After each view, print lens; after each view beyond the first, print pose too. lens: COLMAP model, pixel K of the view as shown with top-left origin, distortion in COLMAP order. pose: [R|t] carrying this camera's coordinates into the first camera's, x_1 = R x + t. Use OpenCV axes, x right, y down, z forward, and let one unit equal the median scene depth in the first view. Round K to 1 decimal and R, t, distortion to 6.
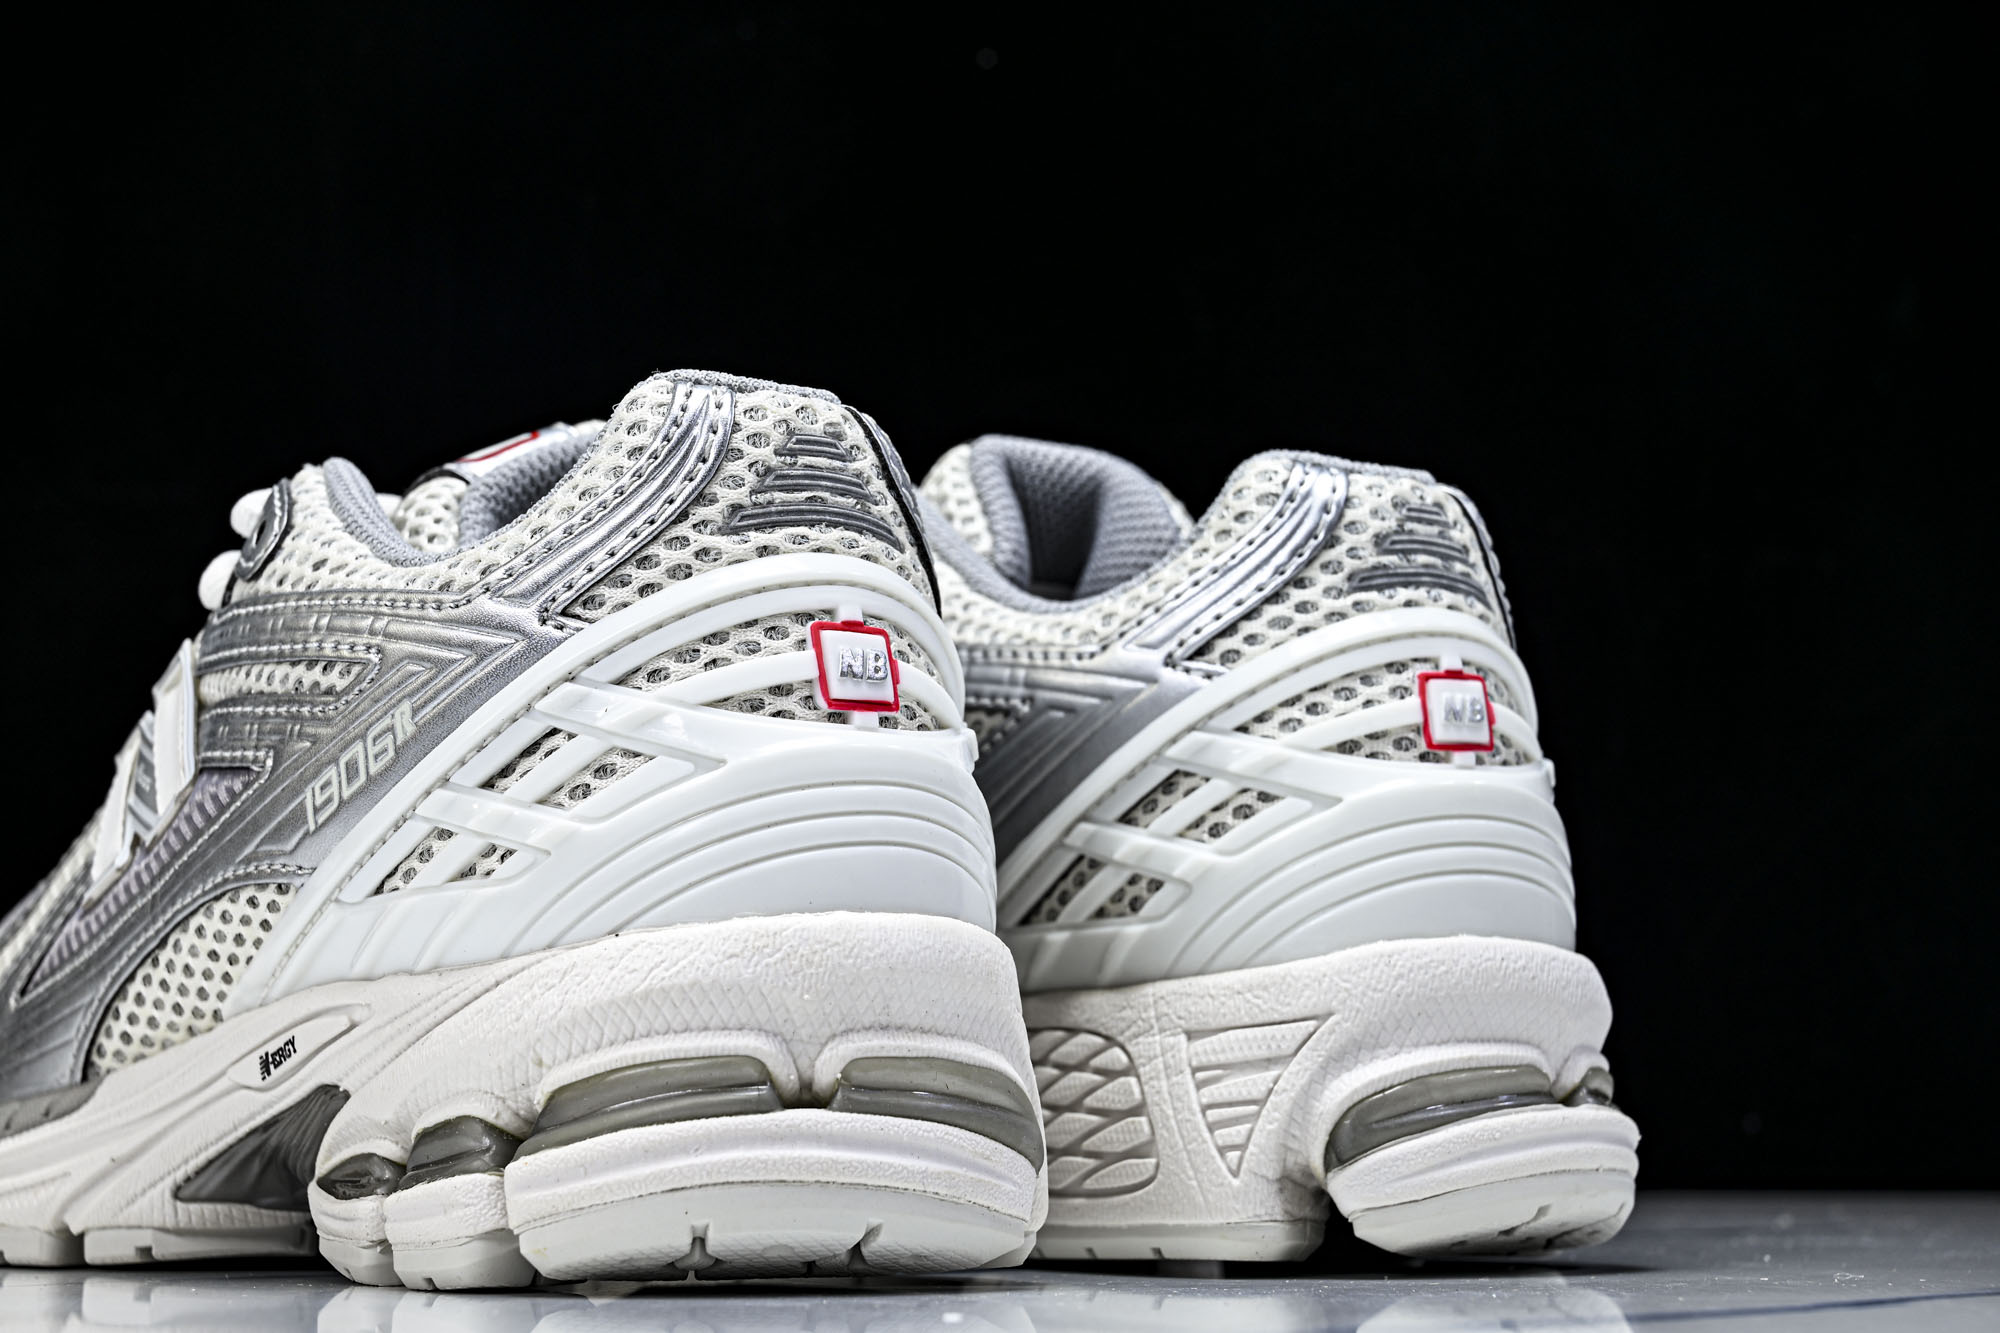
lens RADIAL K [[3787.2, 0, 1011.9], [0, 3787.2, 655.5], [0, 0, 1]] dist [-0.014886, 0.000000]
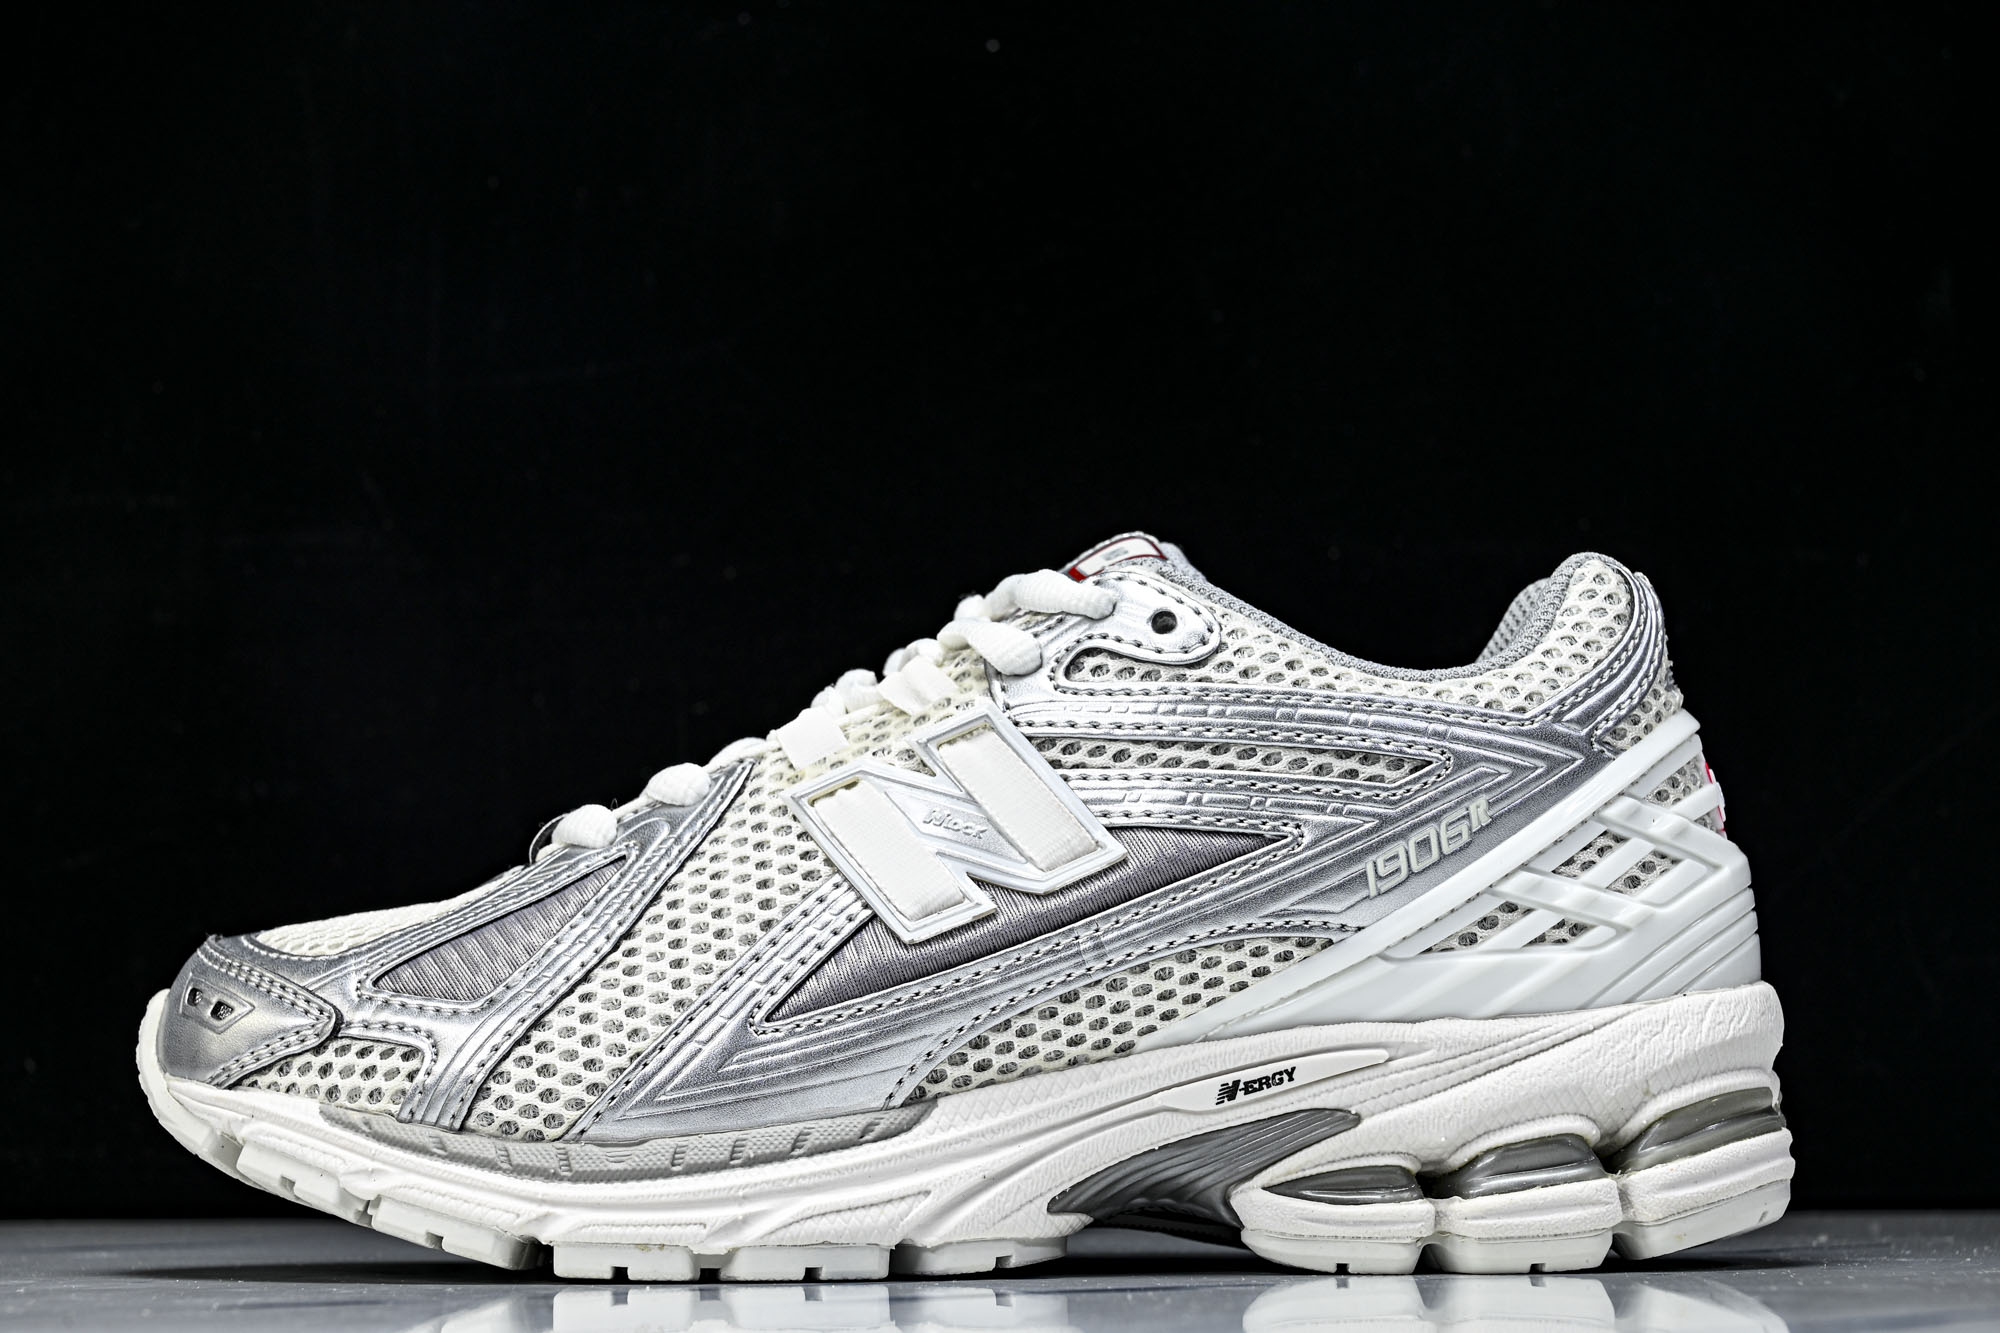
lens RADIAL K [[3900.1, 0, 1009.7], [0, 3900.1, 659.4], [0, 0, 1]] dist [0.008837, 0.000000]
pose [[0.607128, 0.106817, 0.787391, -1.239599], [-0.089268, 0.993819, -0.065990, 0.064192], [-0.789573, -0.030224, 0.612911, 0.338644]]
